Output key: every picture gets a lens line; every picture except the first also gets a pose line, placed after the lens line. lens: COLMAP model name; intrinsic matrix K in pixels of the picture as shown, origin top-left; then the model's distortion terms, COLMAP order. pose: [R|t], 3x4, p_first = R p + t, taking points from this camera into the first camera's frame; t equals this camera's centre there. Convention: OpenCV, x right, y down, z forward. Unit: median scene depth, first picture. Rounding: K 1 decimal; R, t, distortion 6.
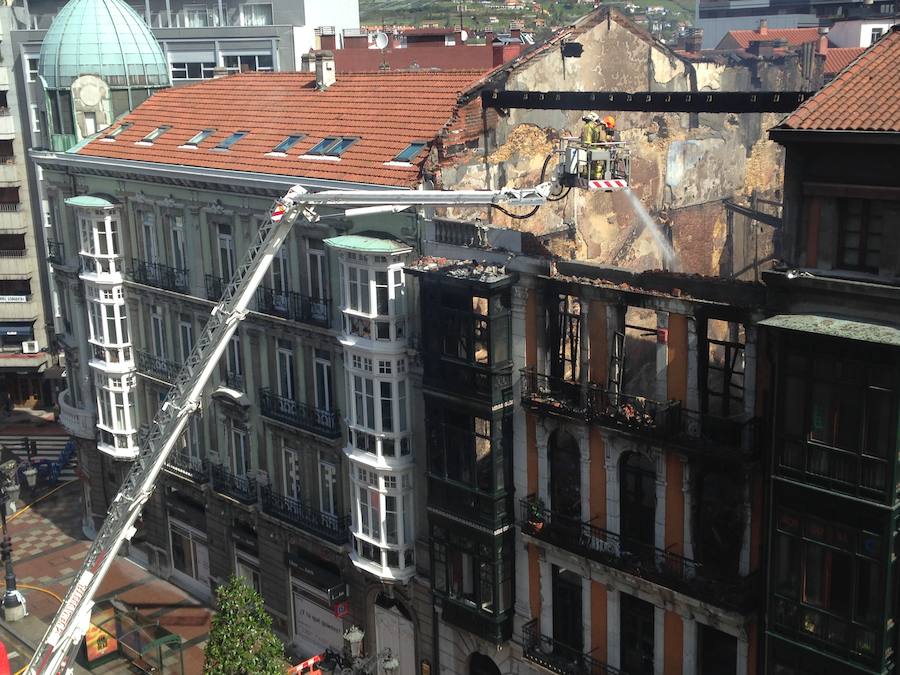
lens RADIAL K [[1117.0, 0, 450.8], [0, 1117.0, 334.3], [0, 0, 1]] dist [0.089346, -0.001805]
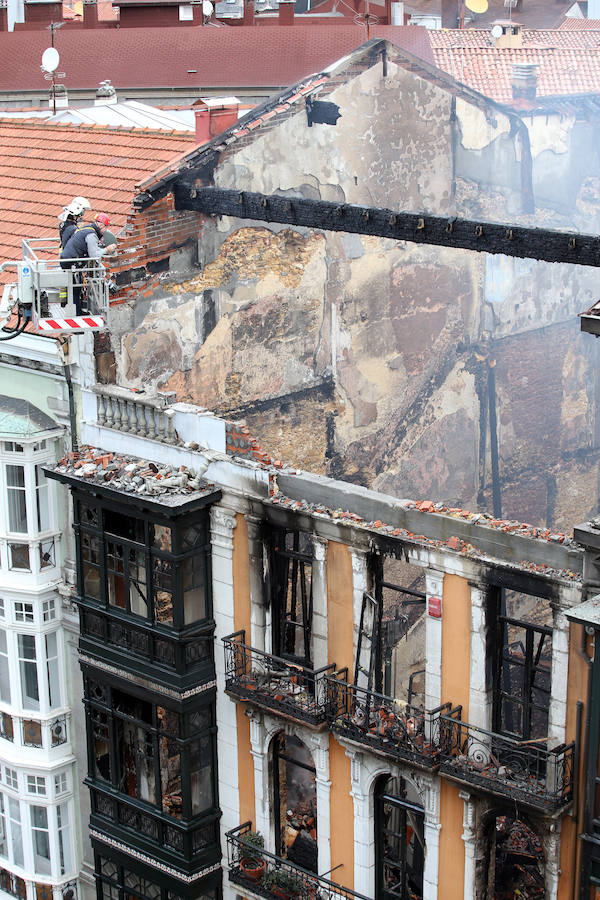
lens RADIAL K [[1774.6, 0, 300.0], [0, 1774.6, 450.0], [0, 0, 1]] dist [-0.328199, 0.216385]
pose [[0.999280, 0.005627, 0.037511, 0.058924], [-0.006770, 0.999515, 0.030402, -0.092928], [-0.037322, -0.030634, 0.998834, 0.003143]]
